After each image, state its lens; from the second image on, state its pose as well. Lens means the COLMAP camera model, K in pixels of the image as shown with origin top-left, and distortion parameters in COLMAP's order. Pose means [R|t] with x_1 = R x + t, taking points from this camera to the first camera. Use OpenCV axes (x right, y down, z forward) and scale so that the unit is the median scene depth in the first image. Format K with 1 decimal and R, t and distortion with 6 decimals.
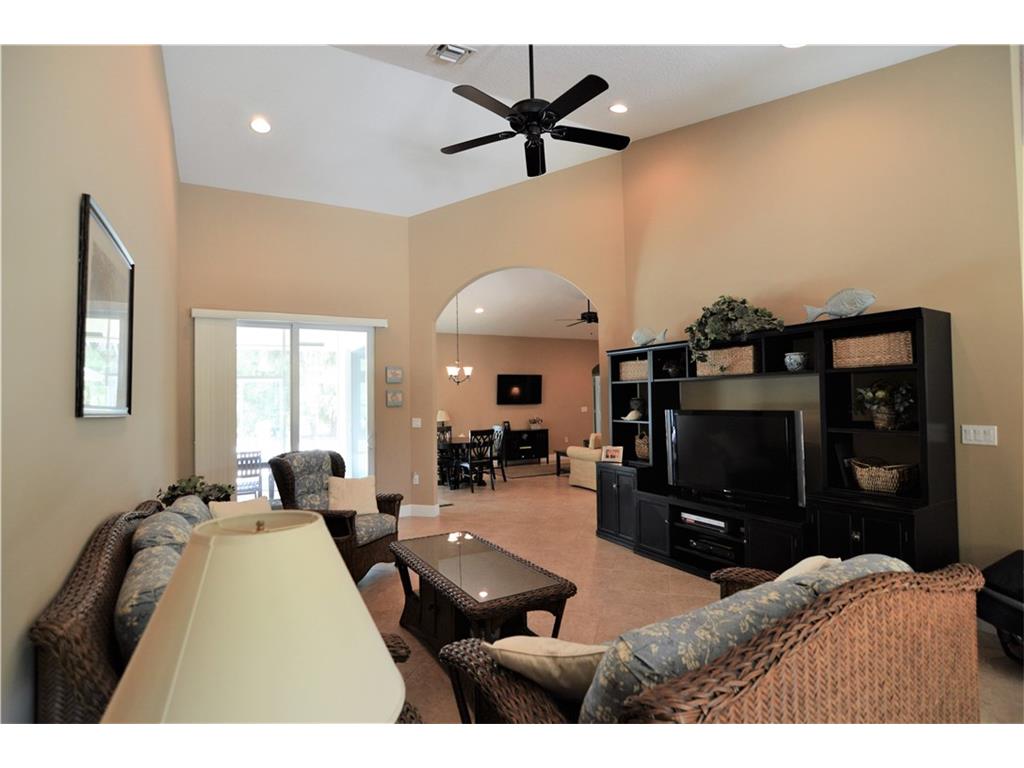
lens RADIAL K [[506.8, 0, 514.3], [0, 506.8, 384.2], [0, 0, 1]] dist [-0.021529, 0.002287]
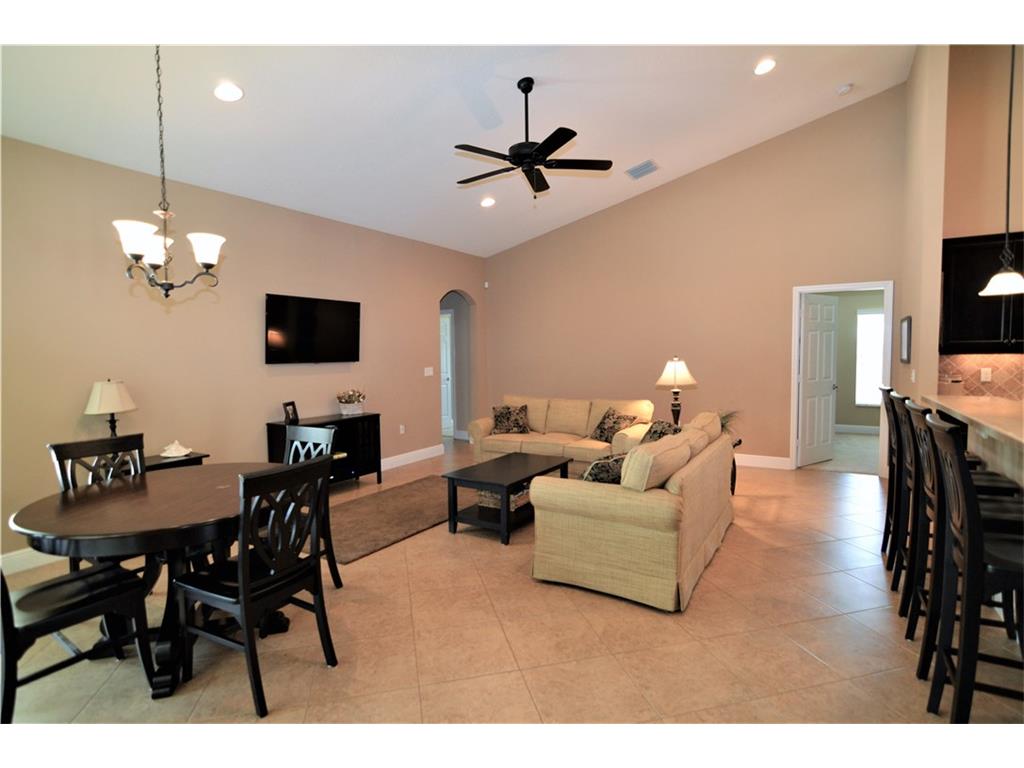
lens RADIAL K [[520.0, 0, 506.5], [0, 520.0, 383.2], [0, 0, 1]] dist [-0.005935, 0.000069]
pose [[0.877542, -0.023199, 0.478937, -0.065400], [-0.015183, 0.996984, 0.076113, 0.019248], [-0.479259, -0.074064, 0.874543, 0.506560]]
